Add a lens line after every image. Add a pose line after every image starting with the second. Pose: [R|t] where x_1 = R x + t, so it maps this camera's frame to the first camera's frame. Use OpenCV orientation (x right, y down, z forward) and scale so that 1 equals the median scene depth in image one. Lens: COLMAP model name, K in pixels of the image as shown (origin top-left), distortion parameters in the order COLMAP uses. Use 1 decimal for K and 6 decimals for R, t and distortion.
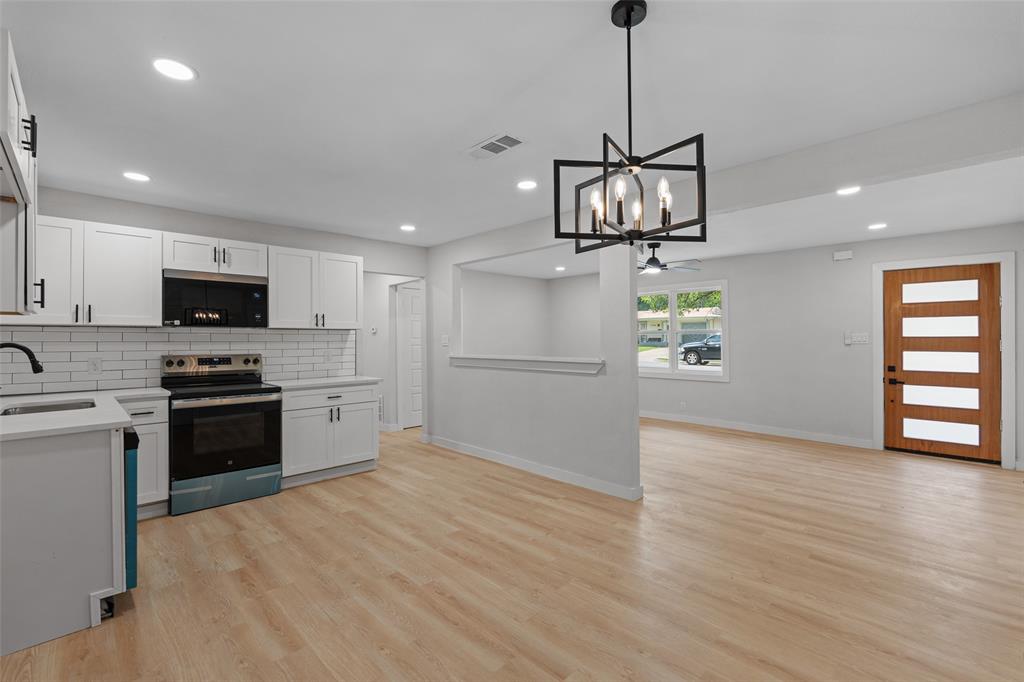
lens RADIAL K [[467.1, 0, 521.9], [0, 467.1, 336.6], [0, 0, 1]] dist [-0.003167, 0.000112]
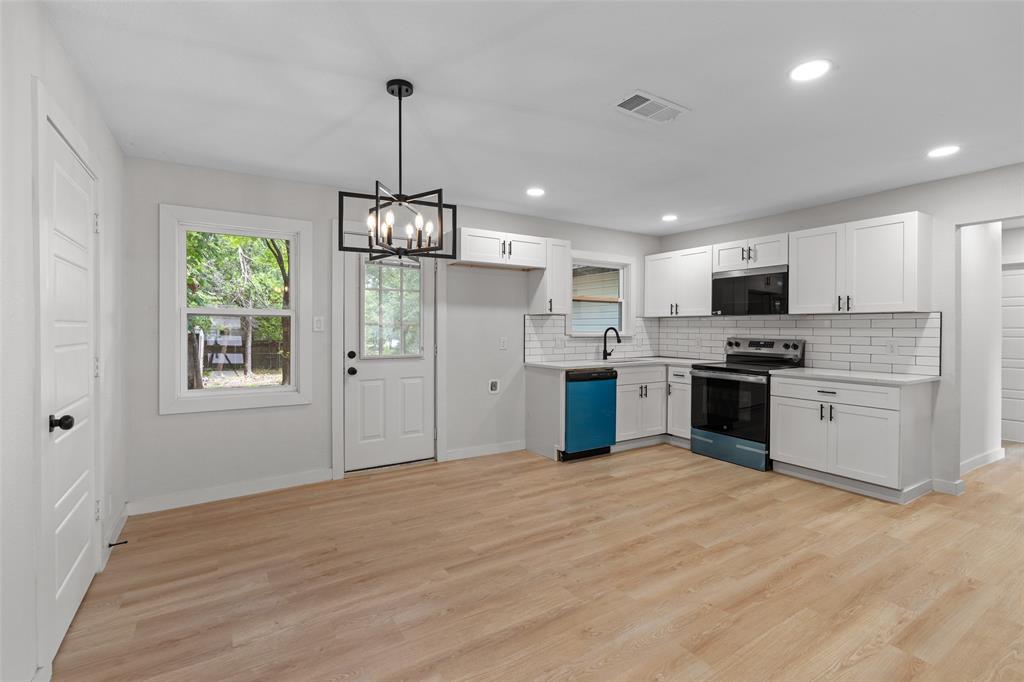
lens RADIAL K [[454.3, 0, 496.9], [0, 454.3, 332.9], [0, 0, 1]] dist [-0.002829, -0.000022]
pose [[-0.250249, 0.014627, -0.968071, 0.594773], [0.005918, 0.999890, 0.013578, 0.005386], [0.968163, -0.002331, -0.250308, 0.655755]]
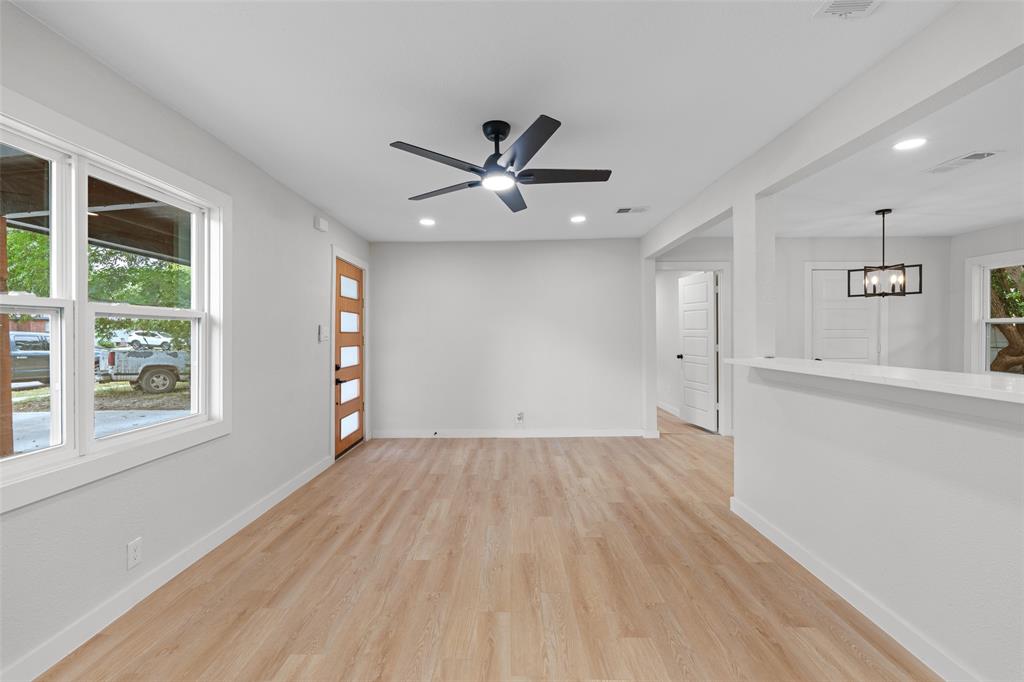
lens RADIAL K [[447.2, 0, 523.6], [0, 447.2, 338.7], [0, 0, 1]] dist [-0.000324, -0.000018]
pose [[-0.713425, -0.002766, 0.700727, -0.042763], [0.000350, 0.999991, 0.004303, 0.018128], [-0.700732, 0.003315, -0.713417, 1.769942]]
